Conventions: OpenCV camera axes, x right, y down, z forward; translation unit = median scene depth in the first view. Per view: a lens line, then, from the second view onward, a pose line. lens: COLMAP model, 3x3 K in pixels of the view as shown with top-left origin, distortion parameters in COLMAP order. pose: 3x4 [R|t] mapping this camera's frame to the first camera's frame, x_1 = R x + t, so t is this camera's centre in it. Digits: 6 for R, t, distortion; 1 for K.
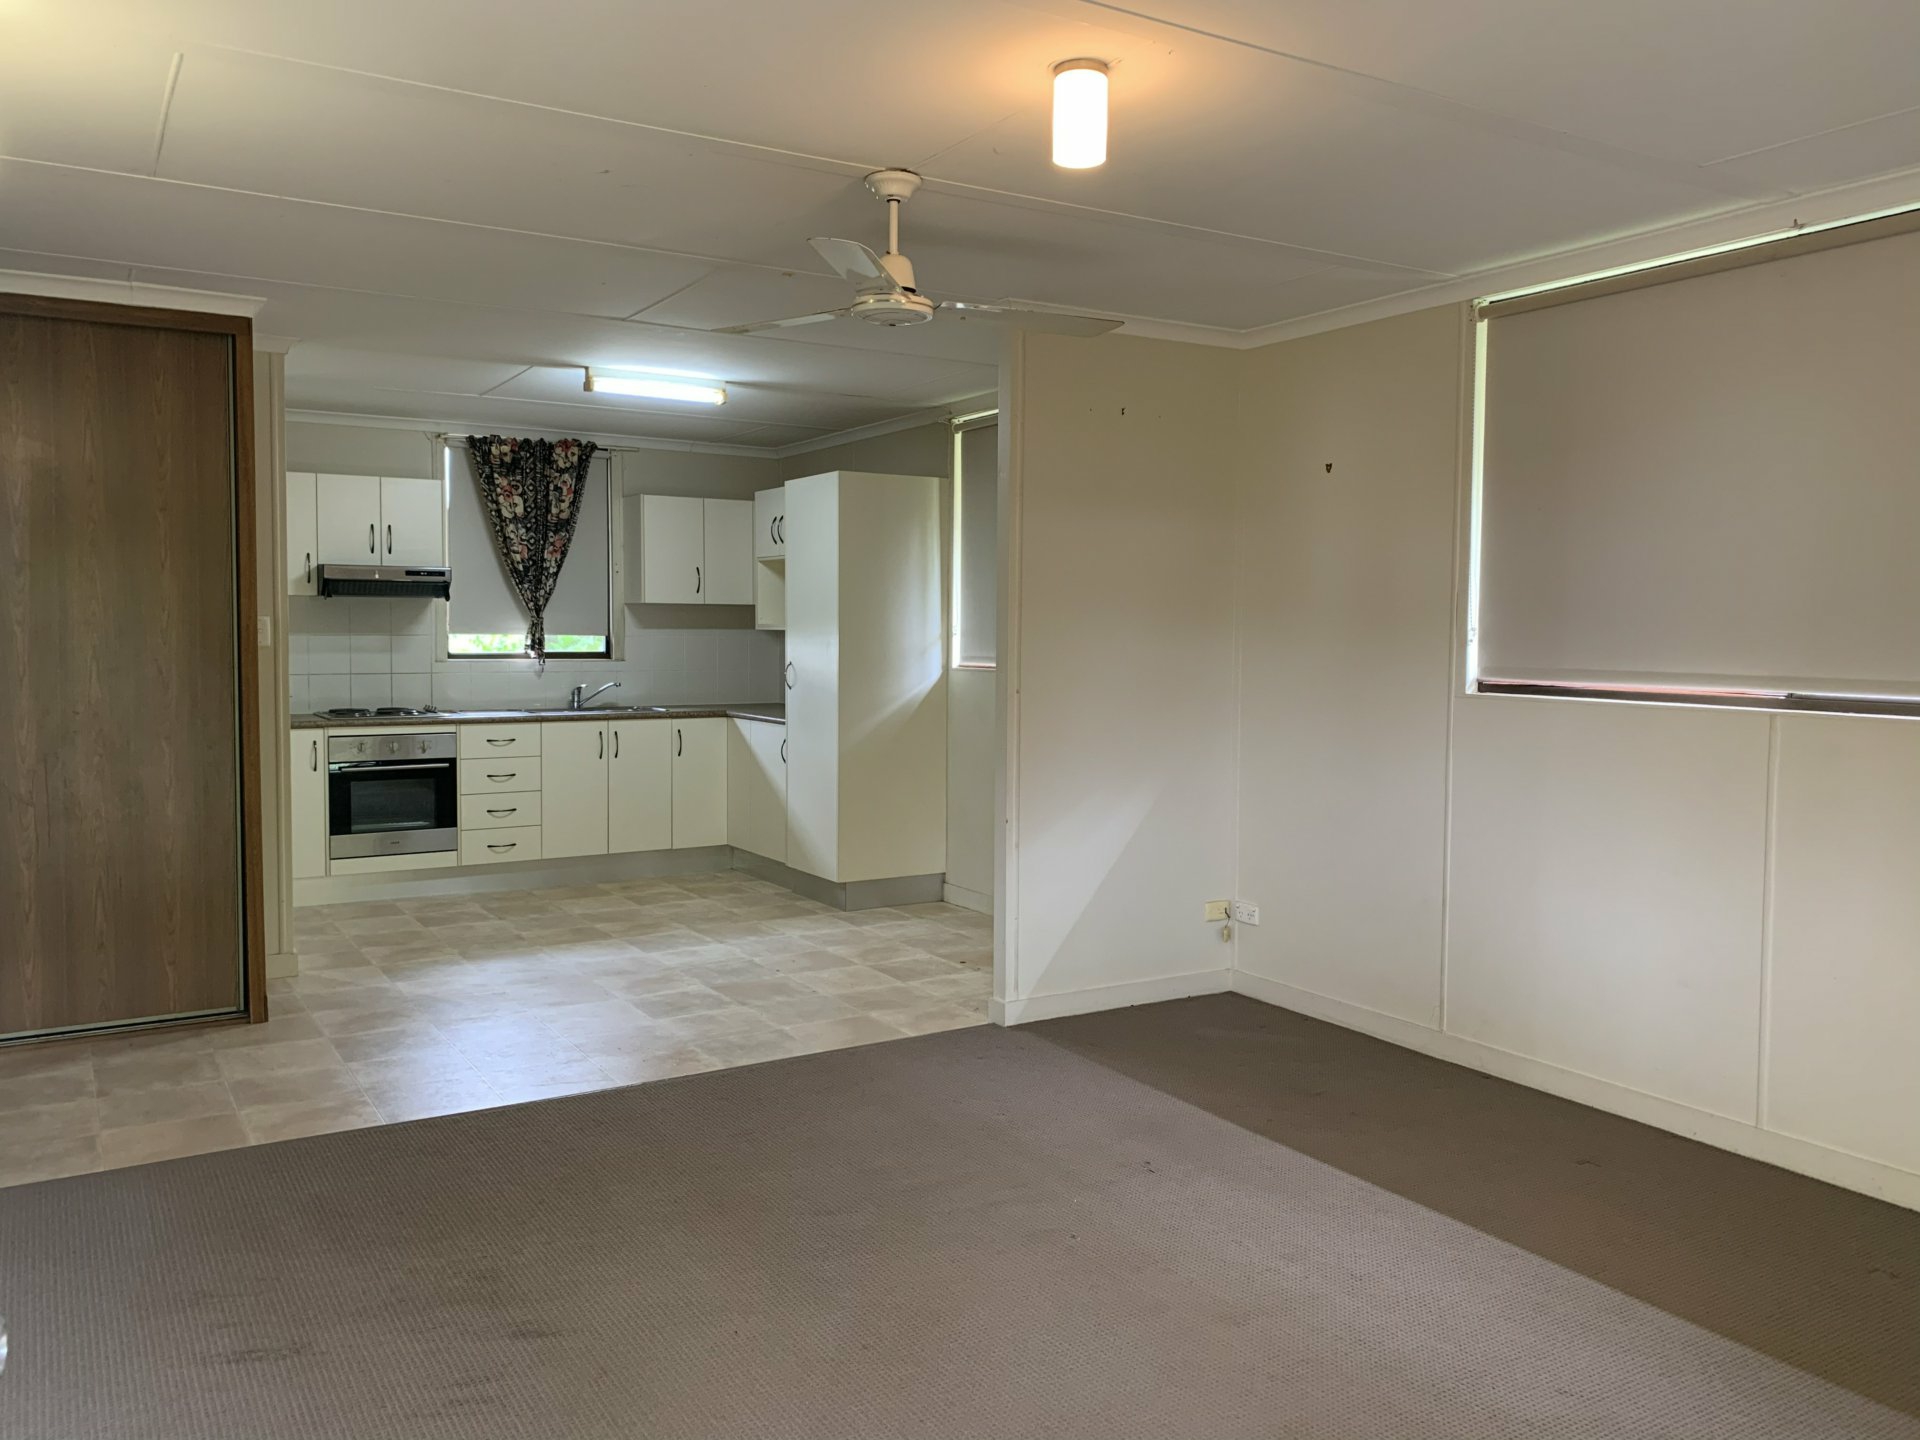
lens RADIAL K [[1487.1, 0, 961.9], [0, 1487.1, 714.5], [0, 0, 1]] dist [0.046301, -0.015165]
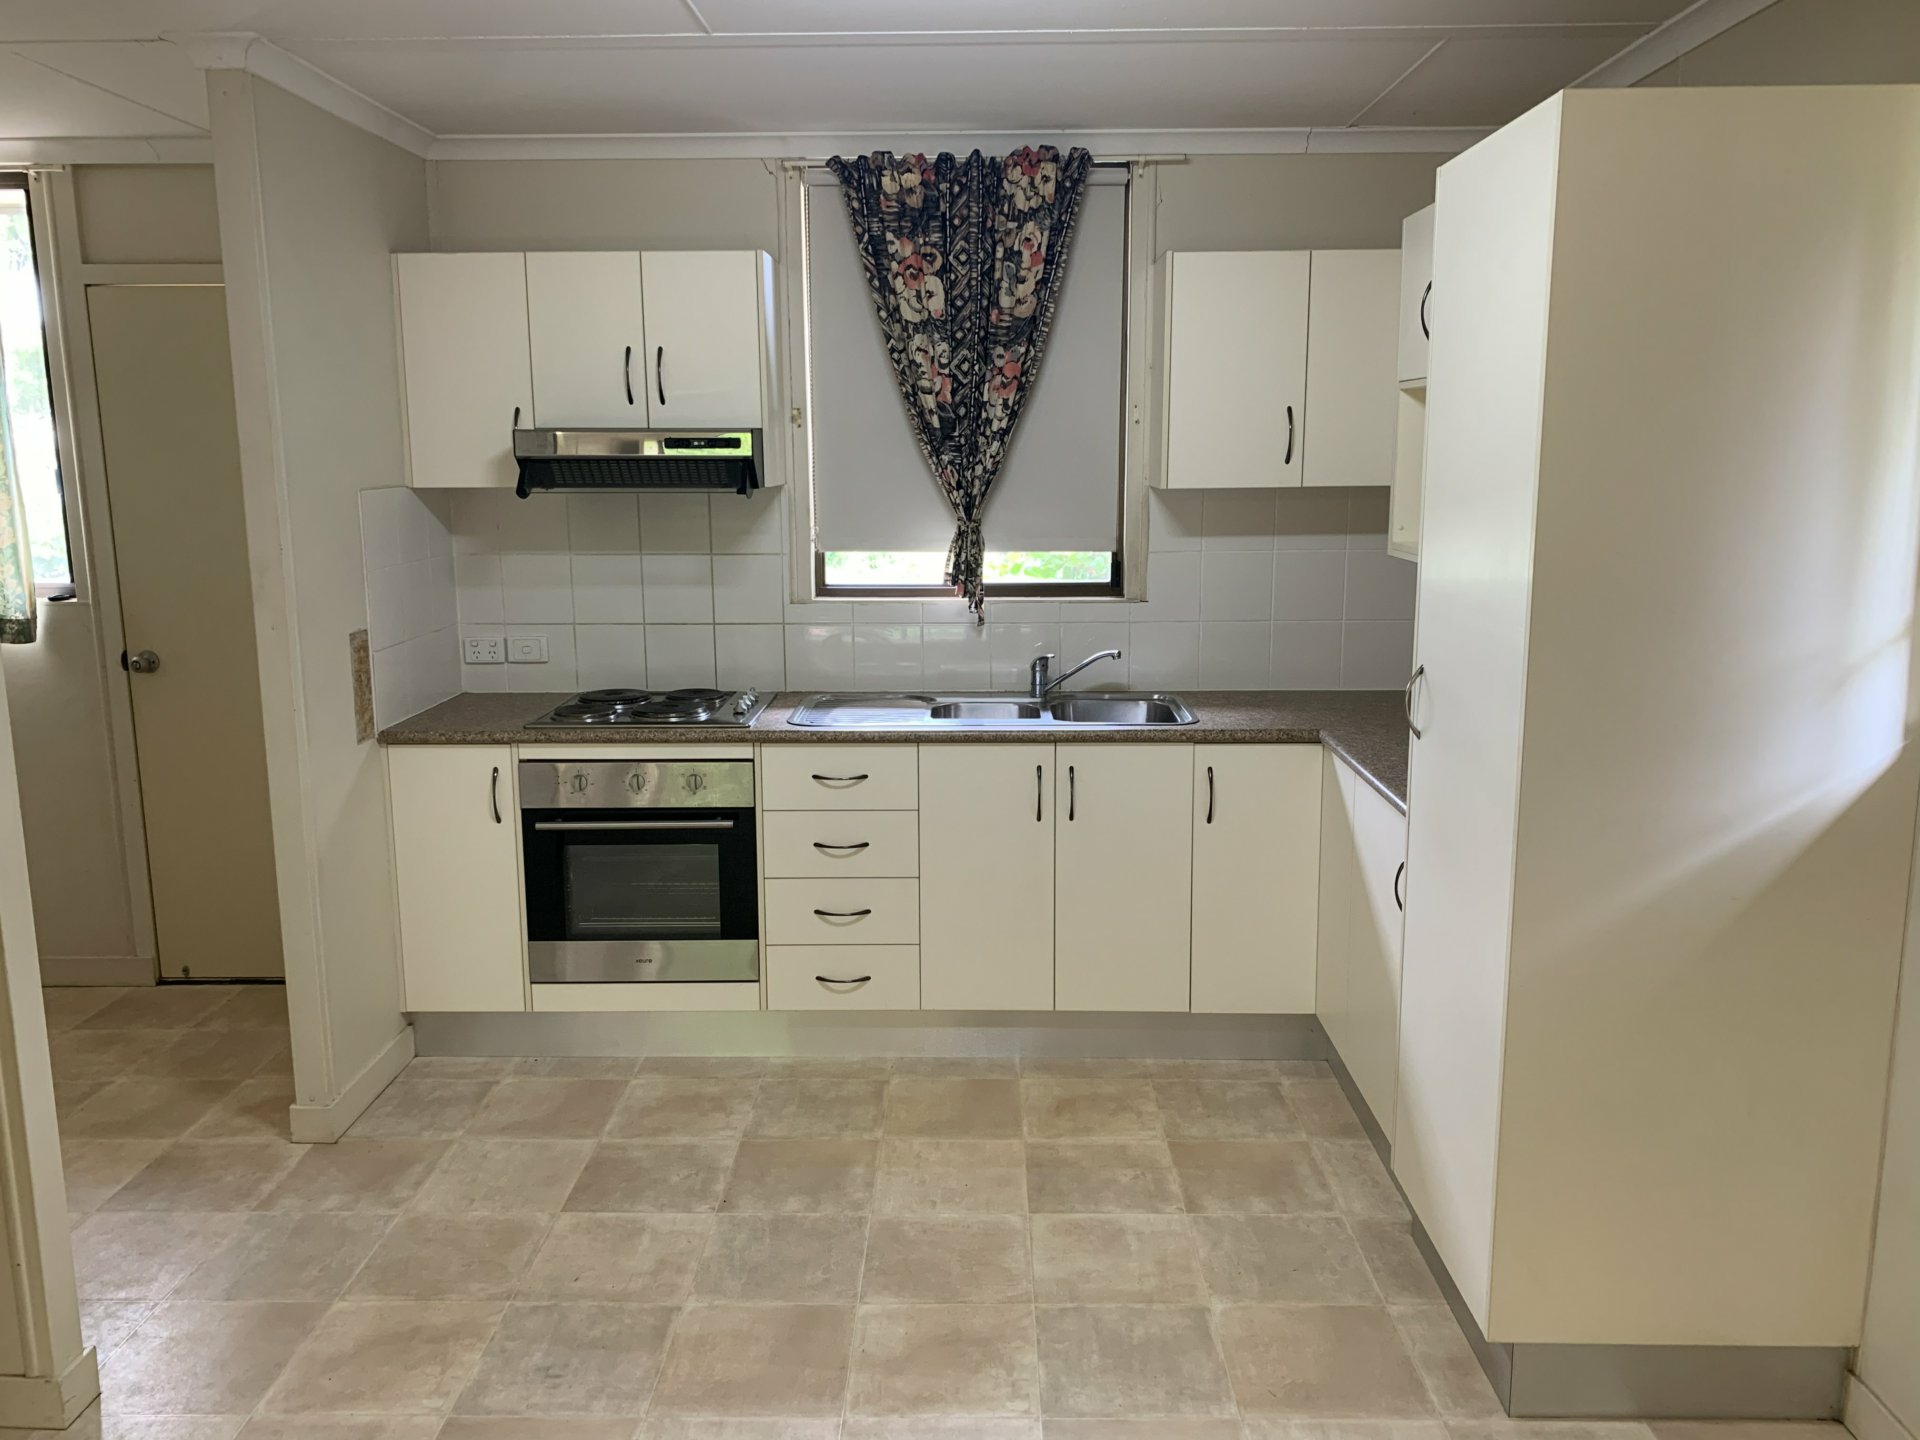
lens RADIAL K [[1487.1, 0, 969.3], [0, 1487.1, 724.7], [0, 0, 1]] dist [0.046301, -0.015165]
pose [[0.850393, 0.080617, -0.519935, -0.013081], [-0.018100, 0.992089, 0.124223, -0.058630], [0.525836, -0.096228, 0.845125, 0.563955]]
